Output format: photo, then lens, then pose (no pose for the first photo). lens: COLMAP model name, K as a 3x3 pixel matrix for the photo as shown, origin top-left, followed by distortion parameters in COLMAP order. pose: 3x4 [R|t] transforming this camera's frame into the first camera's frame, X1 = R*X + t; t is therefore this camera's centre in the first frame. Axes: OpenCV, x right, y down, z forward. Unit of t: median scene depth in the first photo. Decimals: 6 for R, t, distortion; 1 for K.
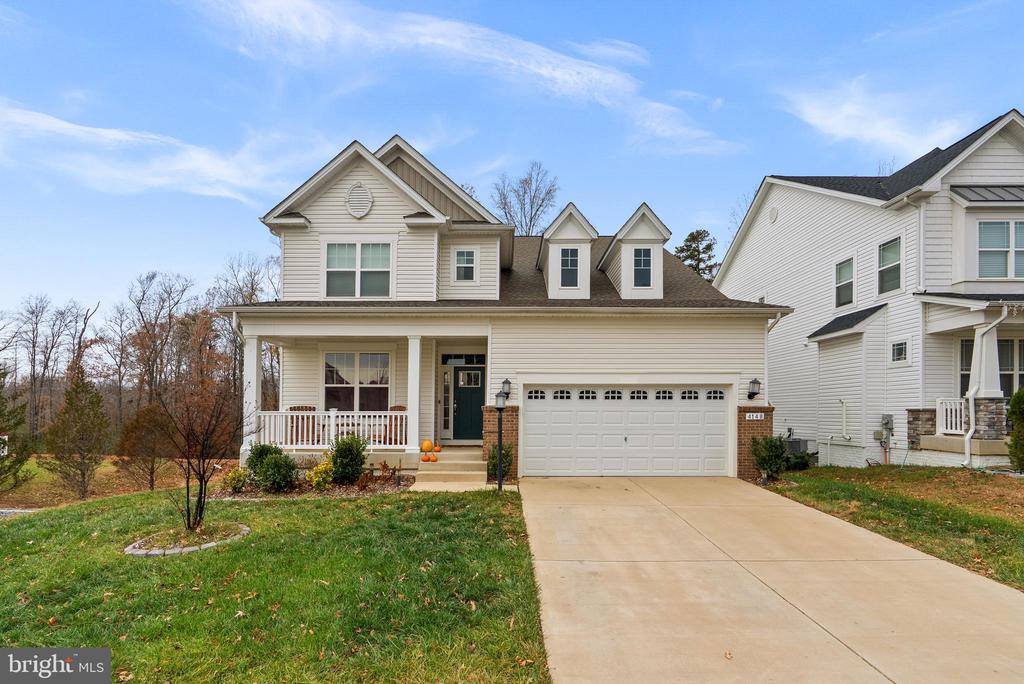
lens RADIAL K [[478.8, 0, 513.6], [0, 478.8, 396.2], [0, 0, 1]] dist [0.002233, 0.000615]
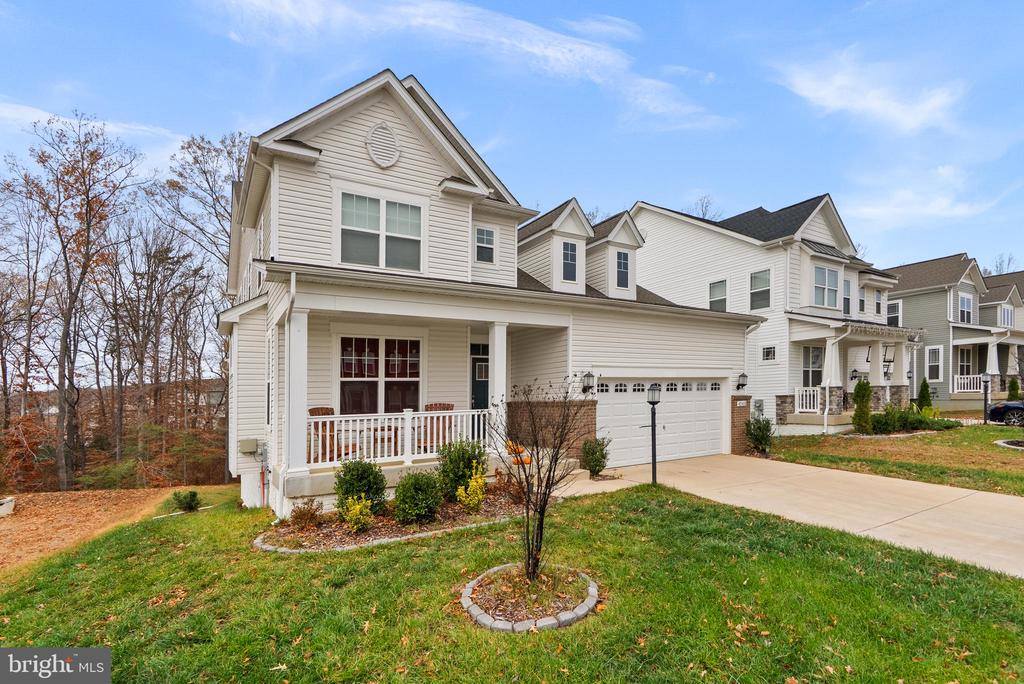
lens RADIAL K [[478.8, 0, 513.6], [0, 478.8, 396.2], [0, 0, 1]] dist [0.002233, 0.000615]
pose [[0.858827, -0.020568, 0.511853, -0.551913], [0.012016, 0.999728, 0.020010, -0.007354], [-0.512126, -0.011035, 0.858840, 0.205787]]
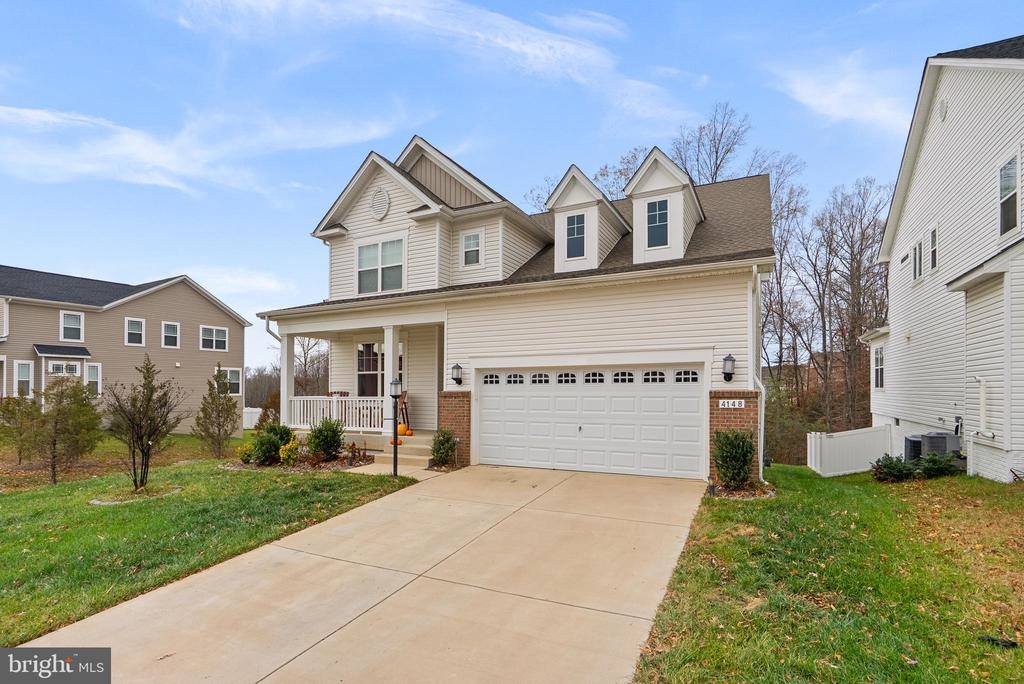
lens RADIAL K [[495.8, 0, 532.2], [0, 495.8, 376.0], [0, 0, 1]] dist [-0.000551, 0.000160]
pose [[0.896223, -0.017174, -0.443272, 0.492909], [0.020056, 0.999797, 0.001815, -0.008902], [0.443150, -0.010518, 0.896386, 0.131801]]
